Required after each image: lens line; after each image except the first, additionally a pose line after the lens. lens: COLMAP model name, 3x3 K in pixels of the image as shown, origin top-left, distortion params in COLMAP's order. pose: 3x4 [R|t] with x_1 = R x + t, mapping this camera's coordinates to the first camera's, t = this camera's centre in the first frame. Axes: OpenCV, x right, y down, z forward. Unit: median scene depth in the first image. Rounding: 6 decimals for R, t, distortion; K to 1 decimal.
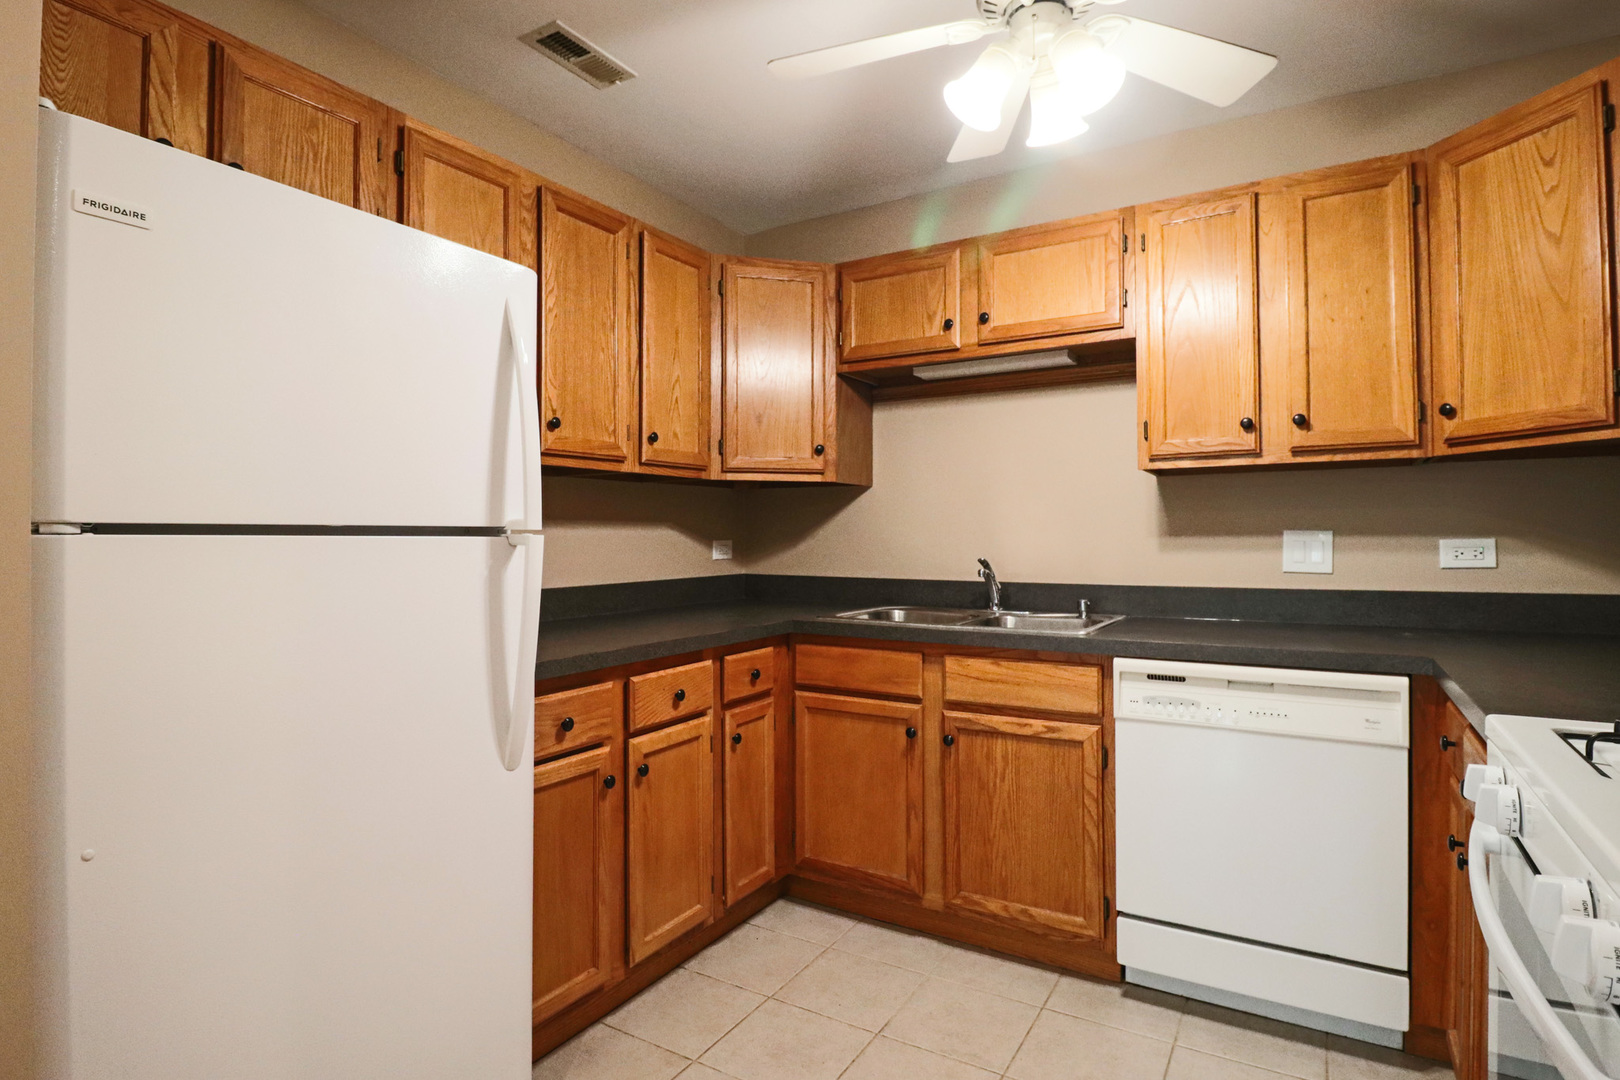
lens RADIAL K [[834.6, 0, 809.7], [0, 834.6, 529.3], [0, 0, 1]] dist [-0.002004, -0.015262]
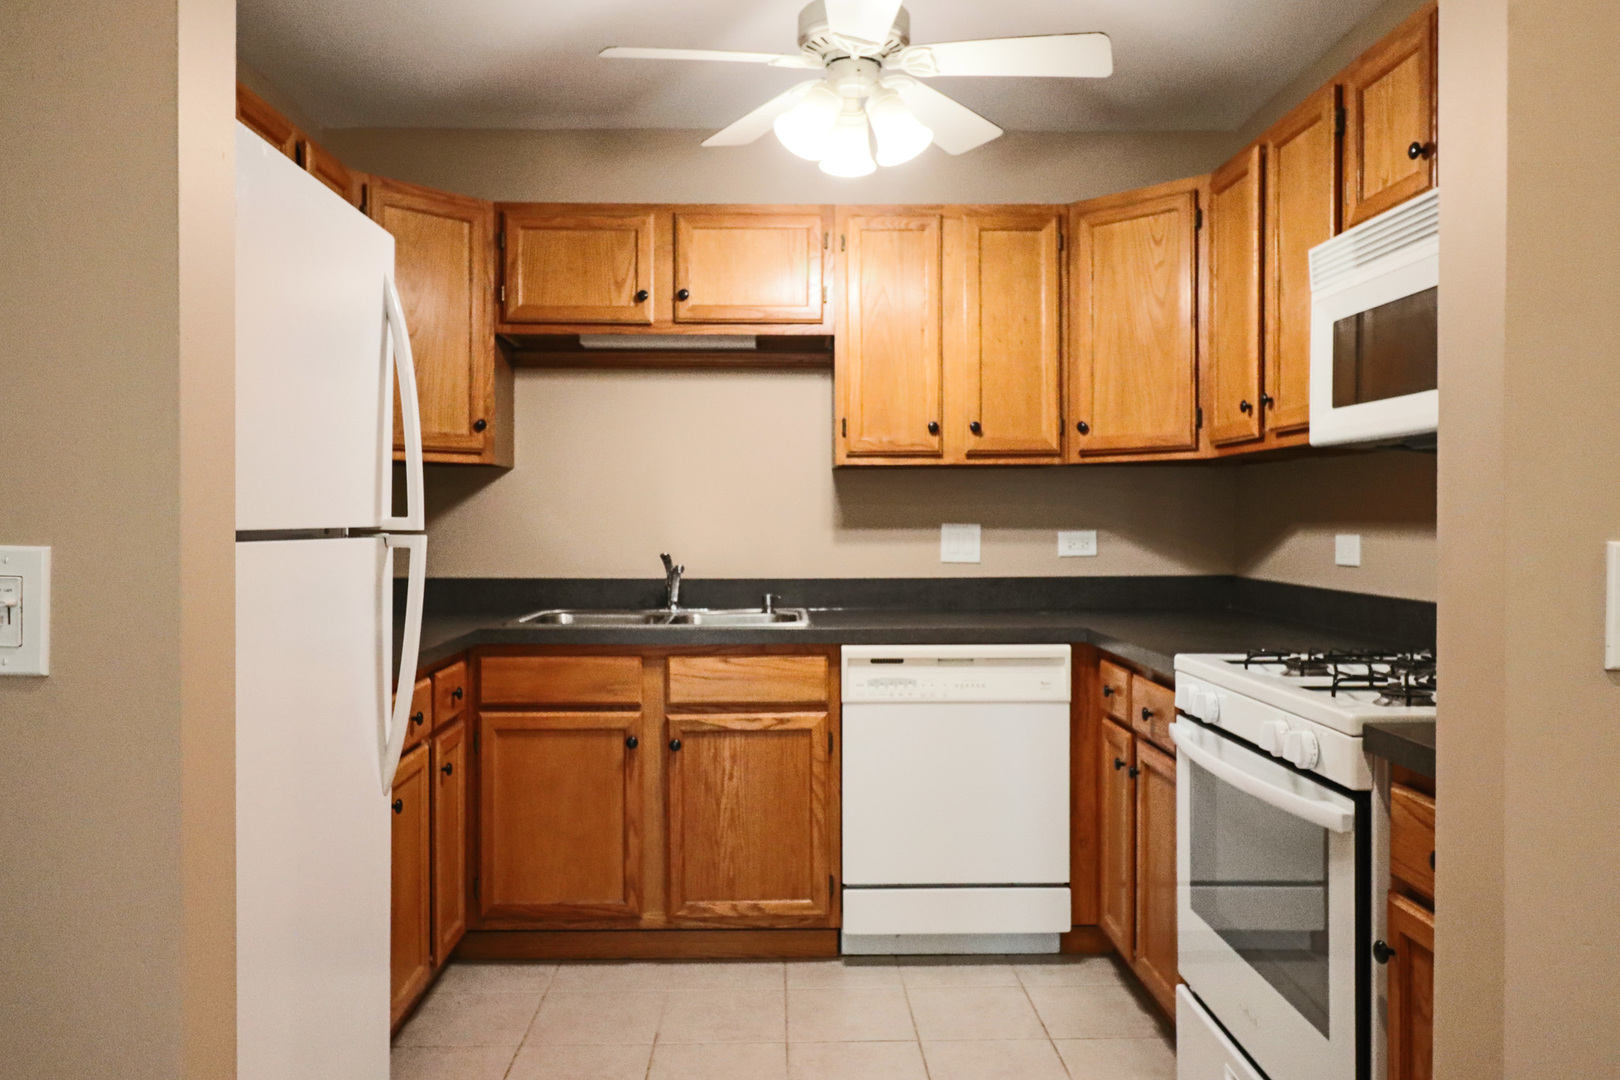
lens RADIAL K [[1186.4, 0, 804.3], [0, 1186.4, 528.0], [0, 0, 1]] dist [-0.003020, -0.001098]
pose [[0.843030, -0.001886, 0.537863, -0.444939], [-0.006725, 0.999879, 0.014047, -0.014774], [-0.537824, -0.015459, 0.842915, -0.219068]]
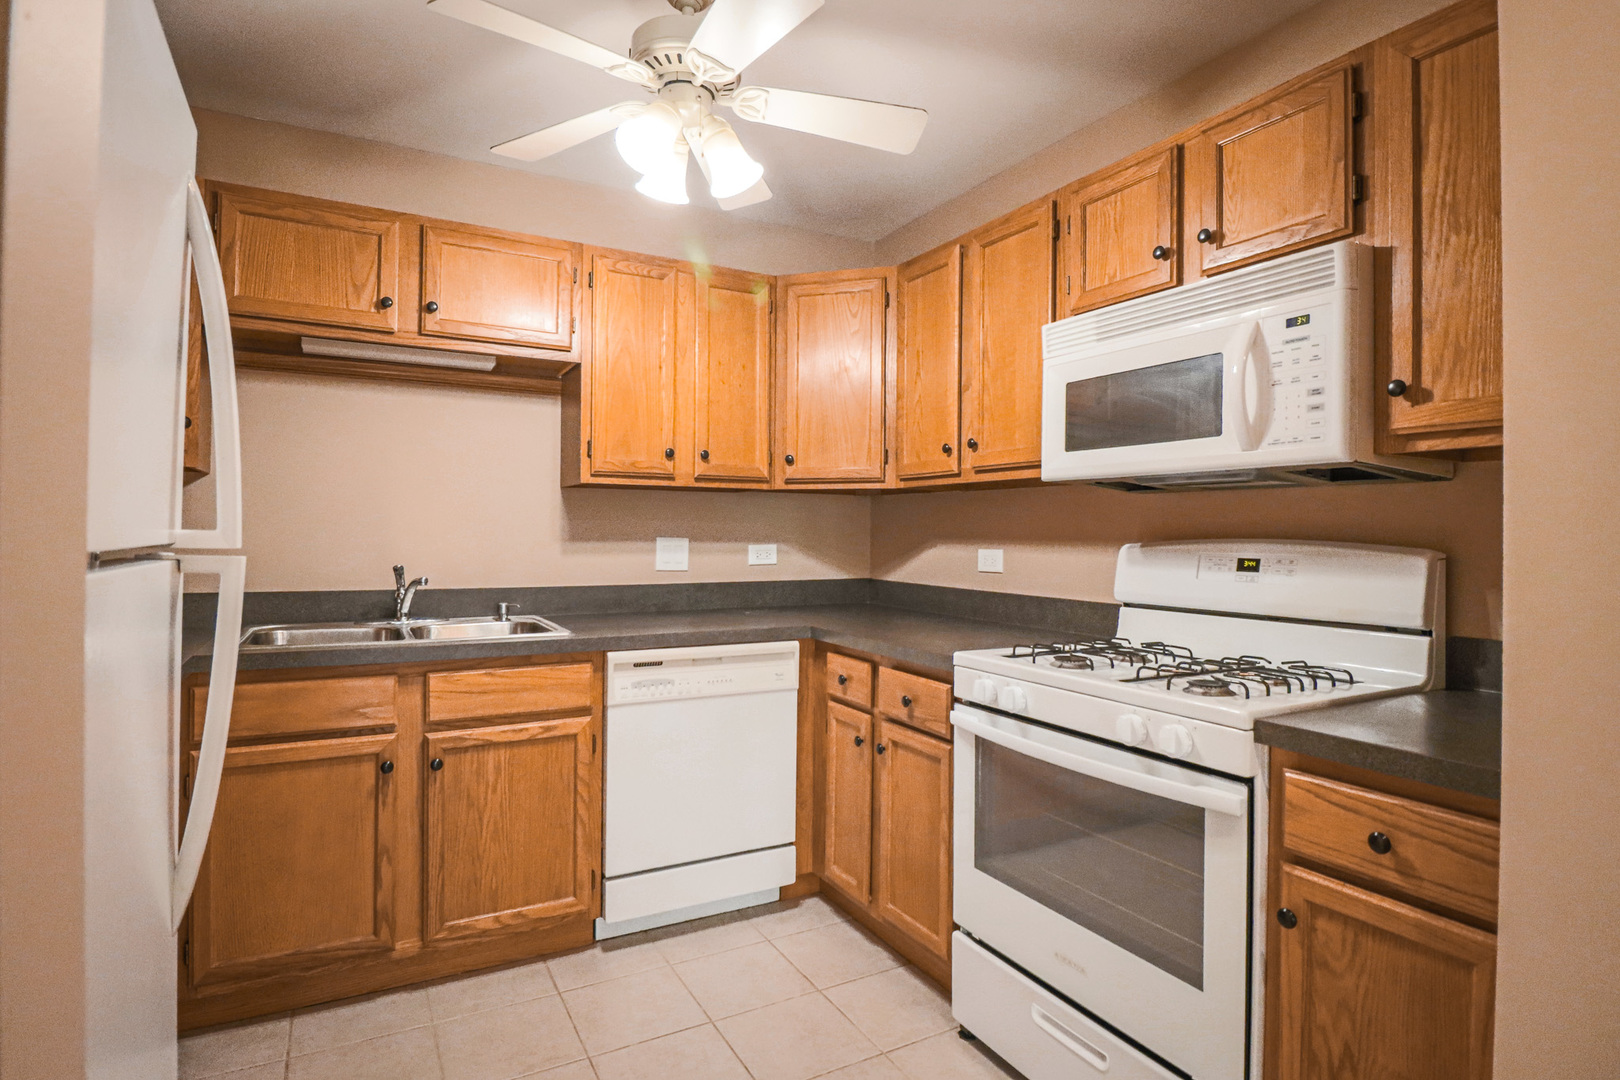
lens RADIAL K [[834.6, 0, 809.7], [0, 834.6, 529.3], [0, 0, 1]] dist [-0.002004, -0.015262]
pose [[0.498803, 0.012061, 0.866632, -0.438121], [-0.020245, 0.999792, -0.002262, -0.013851], [-0.866479, -0.016416, 0.498944, 0.190271]]
